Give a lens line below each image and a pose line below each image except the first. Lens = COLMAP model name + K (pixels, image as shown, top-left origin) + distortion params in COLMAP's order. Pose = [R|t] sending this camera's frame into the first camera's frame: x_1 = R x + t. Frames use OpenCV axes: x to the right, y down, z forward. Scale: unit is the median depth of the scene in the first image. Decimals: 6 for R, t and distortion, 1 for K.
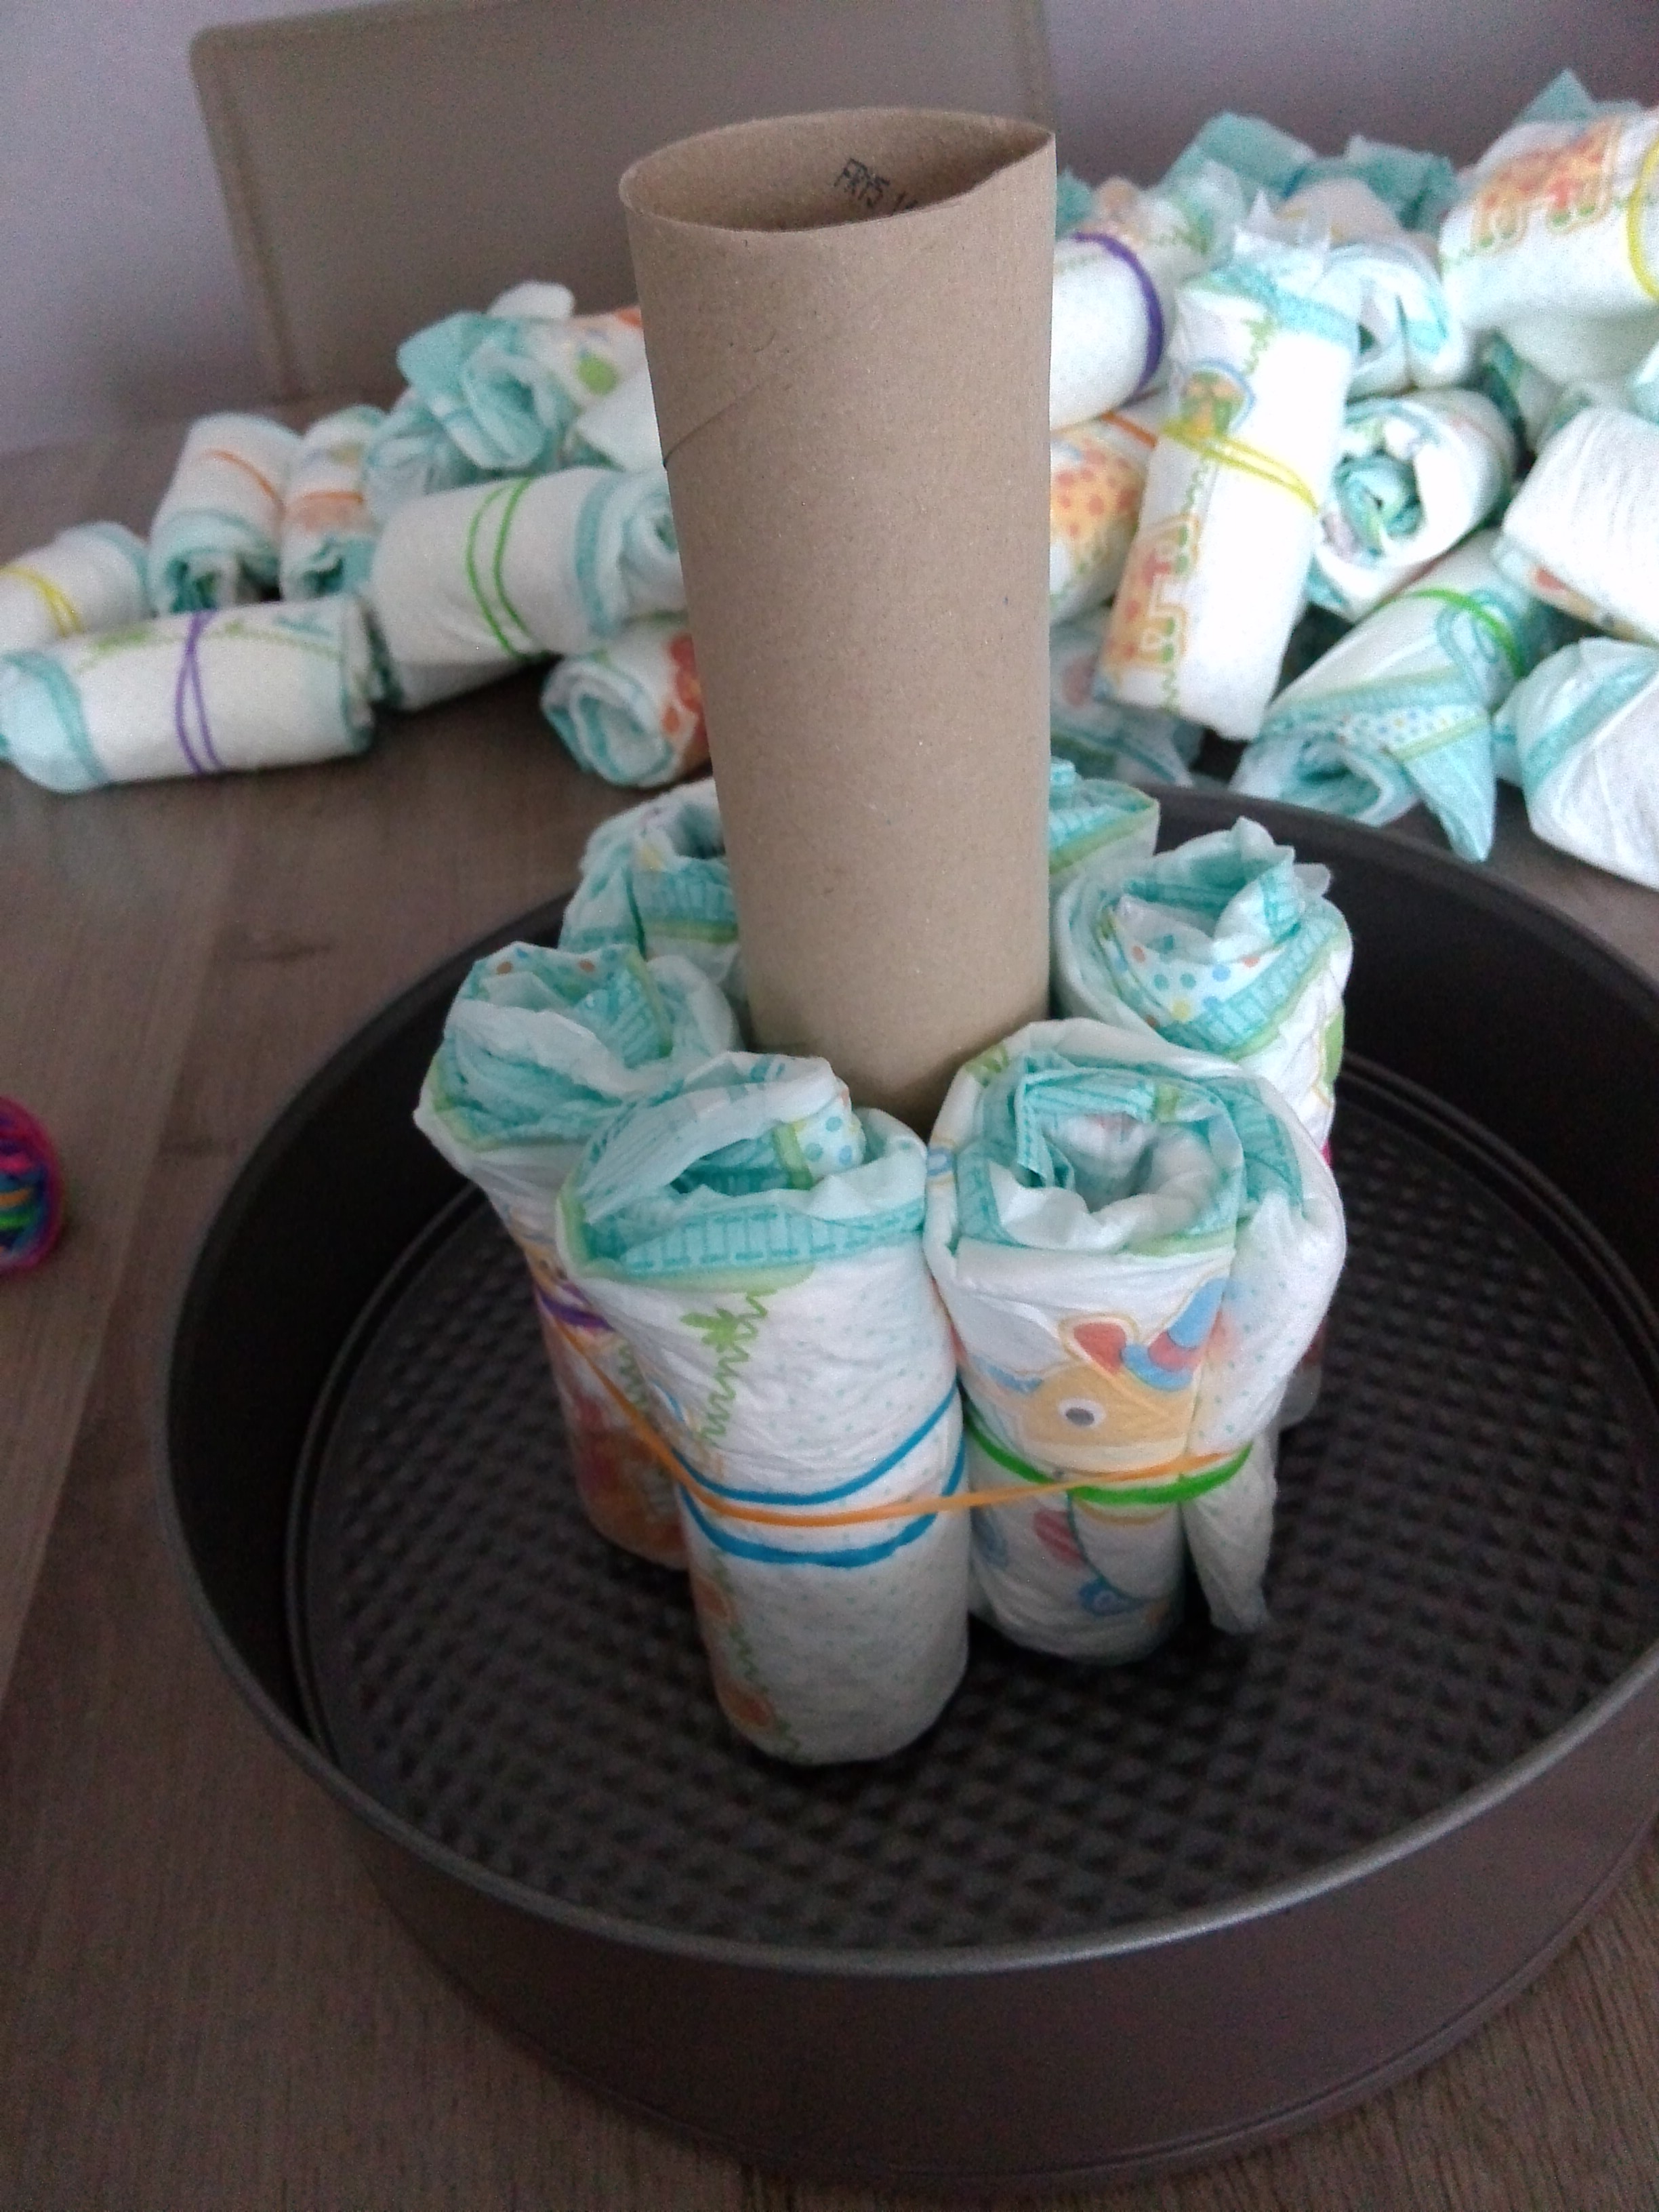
lens RADIAL K [[1994.3, 0, 798.0], [0, 1994.3, 1105.7], [0, 0, 1]] dist [0.057318, -0.100956]
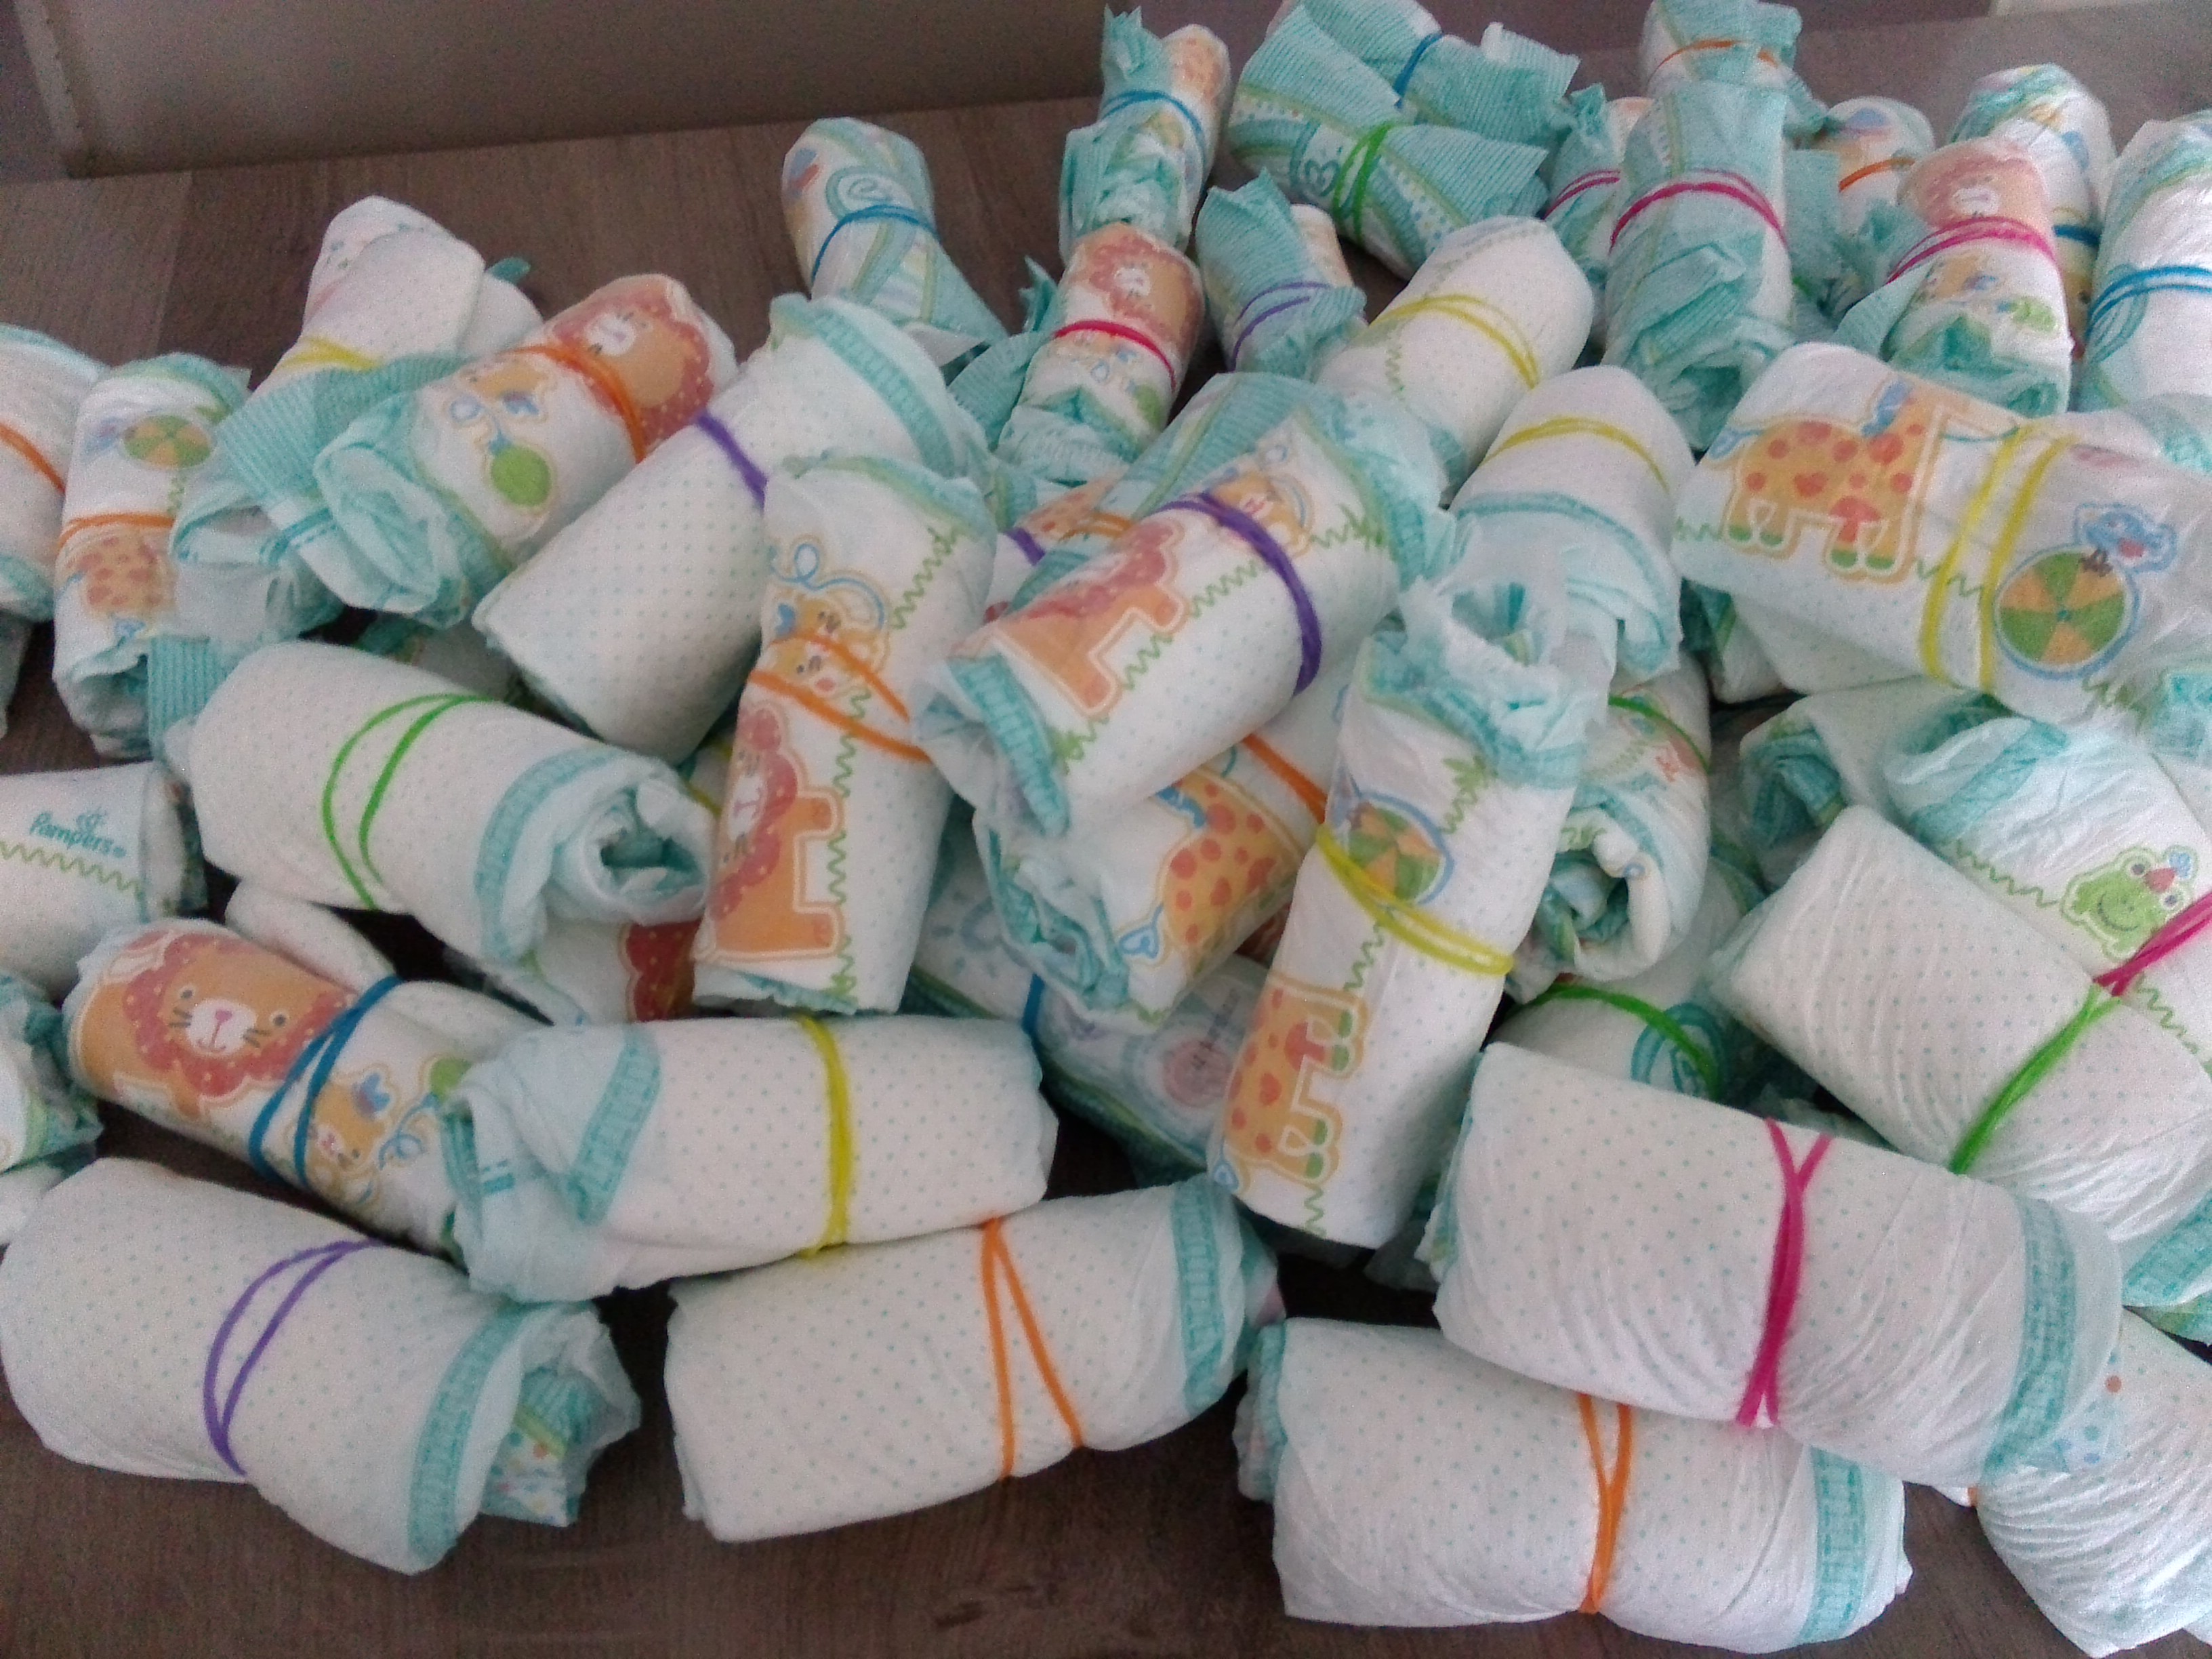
lens RADIAL K [[1893.8, 0, 1159.4], [0, 1893.8, 825.7], [0, 0, 1]] dist [0.129291, -0.246058]
pose [[0.976484, 0.013774, 0.215149, -0.027304], [-0.053324, 0.982380, 0.179126, -0.448897], [-0.208891, -0.186386, 0.960013, 0.324698]]
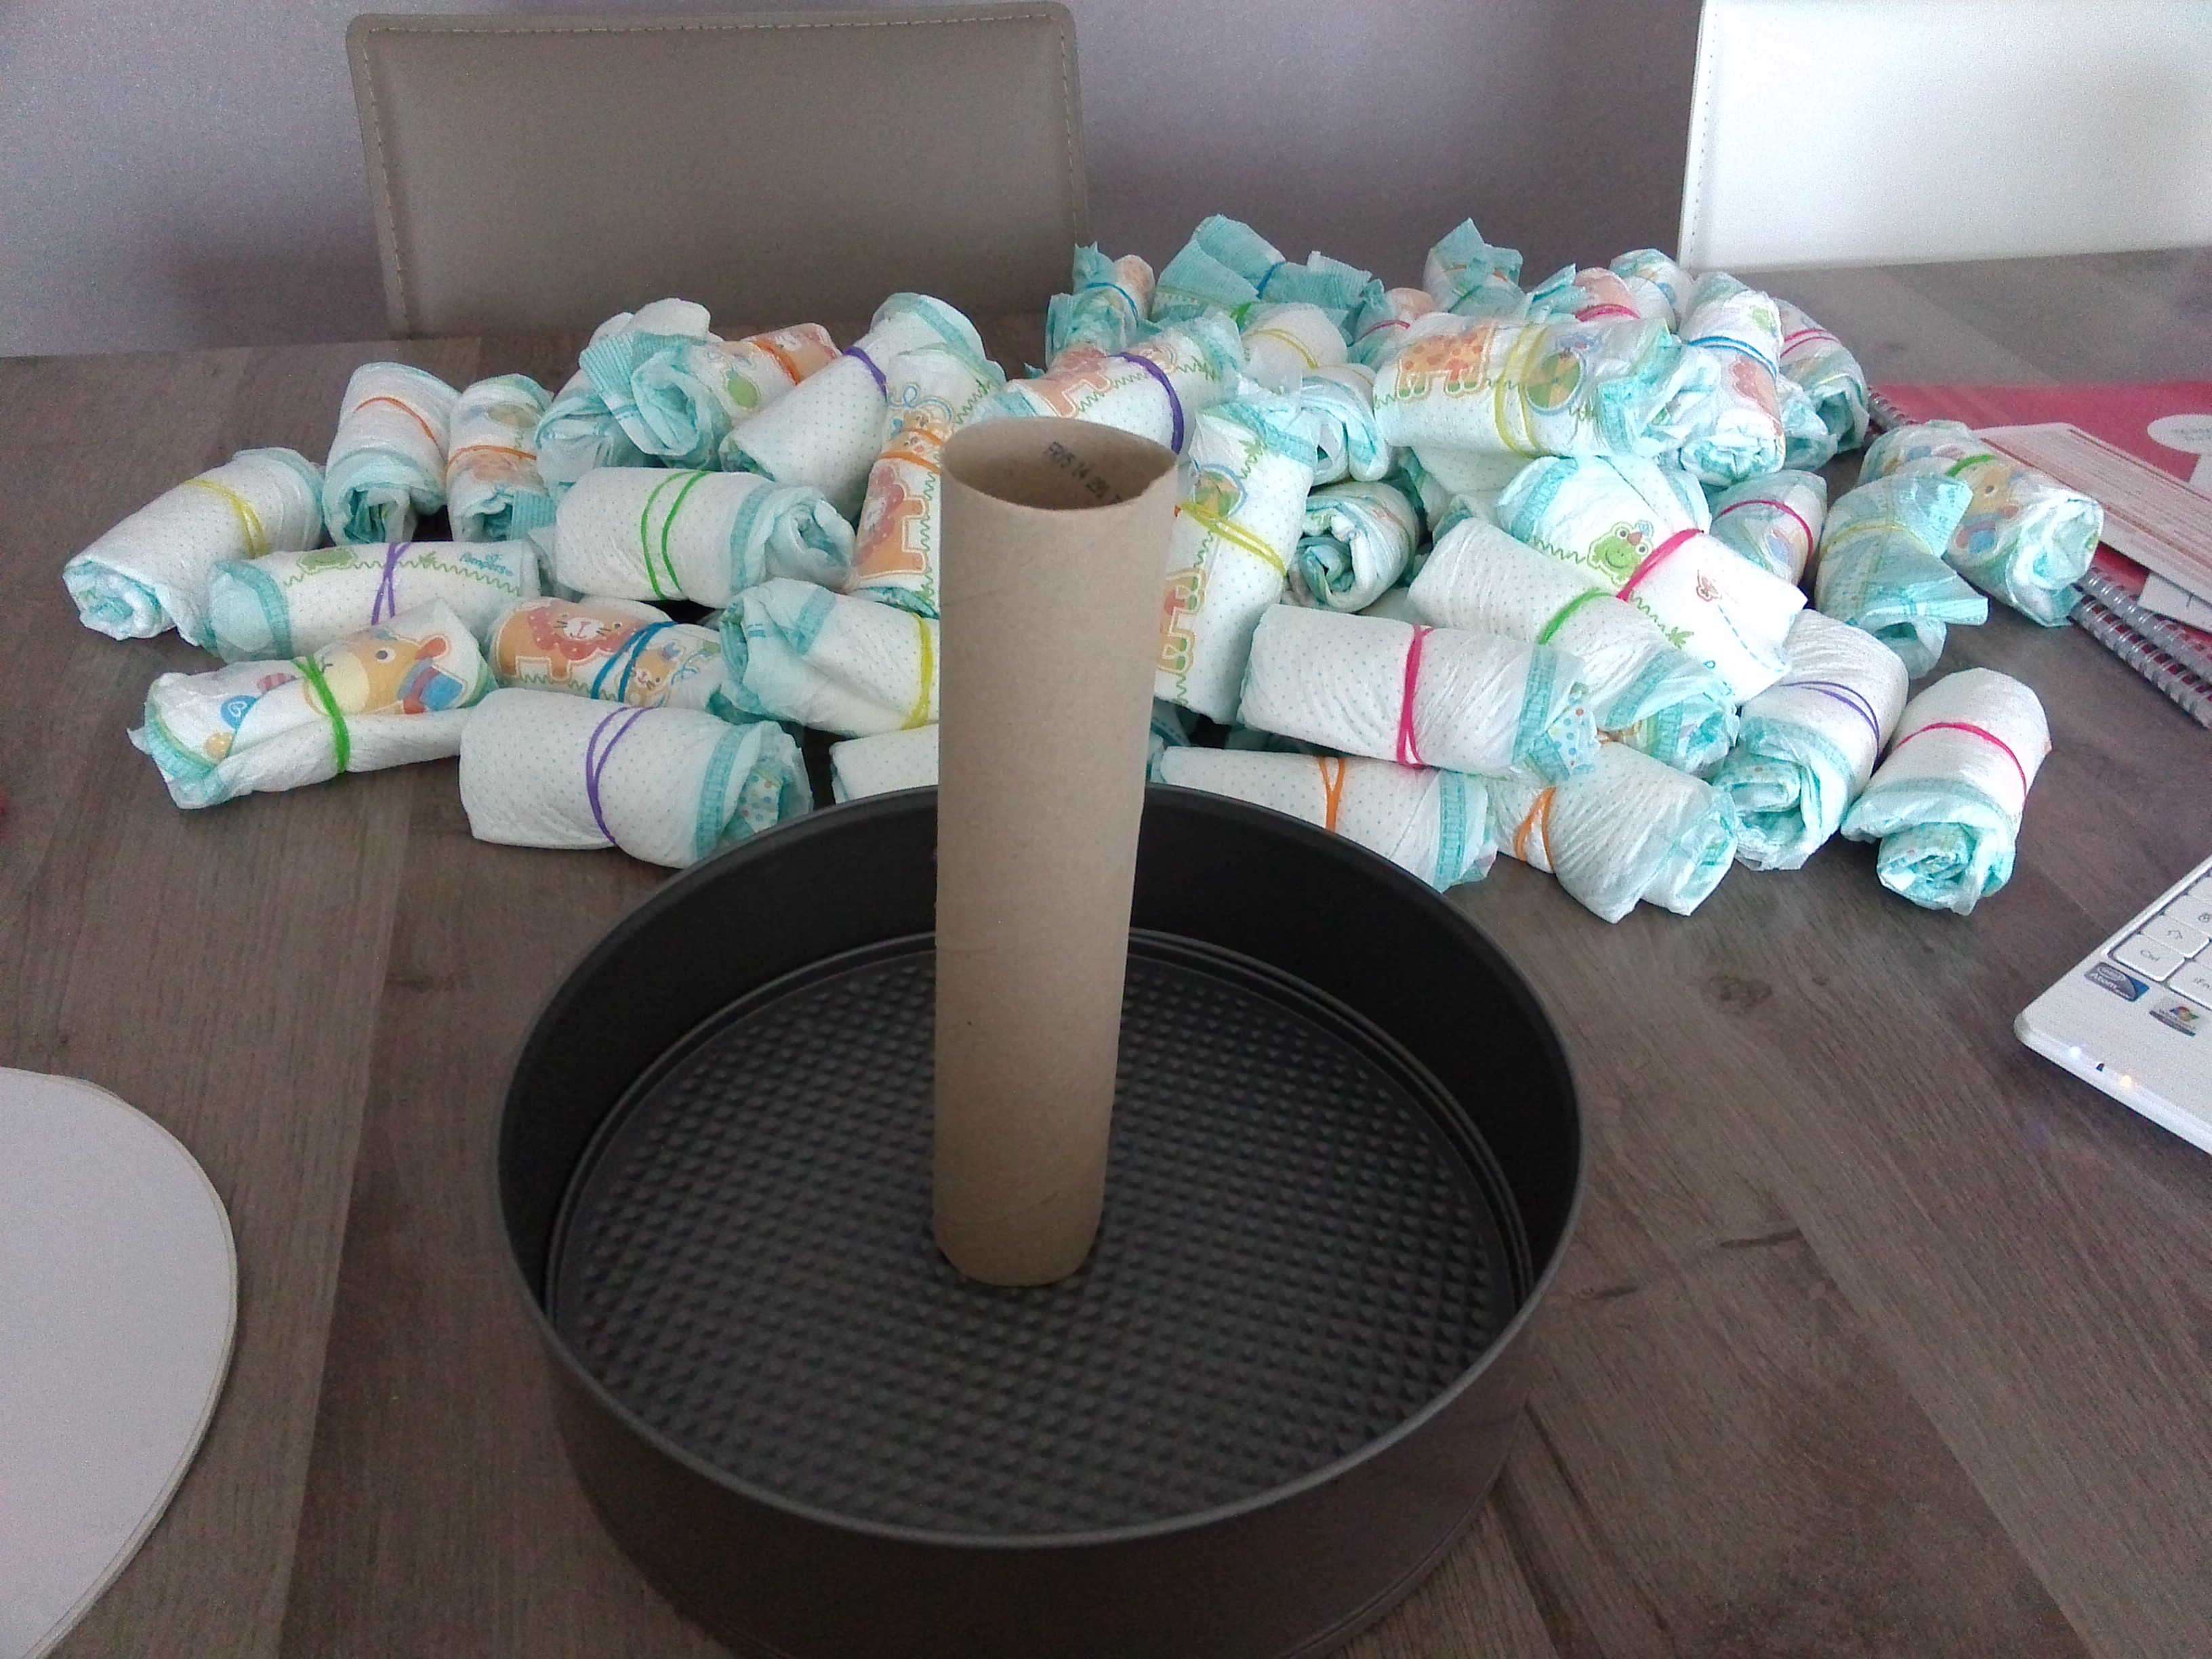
lens RADIAL K [[2007.7, 0, 1170.6], [0, 2007.7, 819.4], [0, 0, 1]] dist [0.131555, -0.178412]
pose [[0.973899, 0.063725, 0.217855, -0.117465], [-0.045608, 0.995146, -0.087206, 0.008147], [-0.222355, 0.074994, 0.972077, -0.350992]]
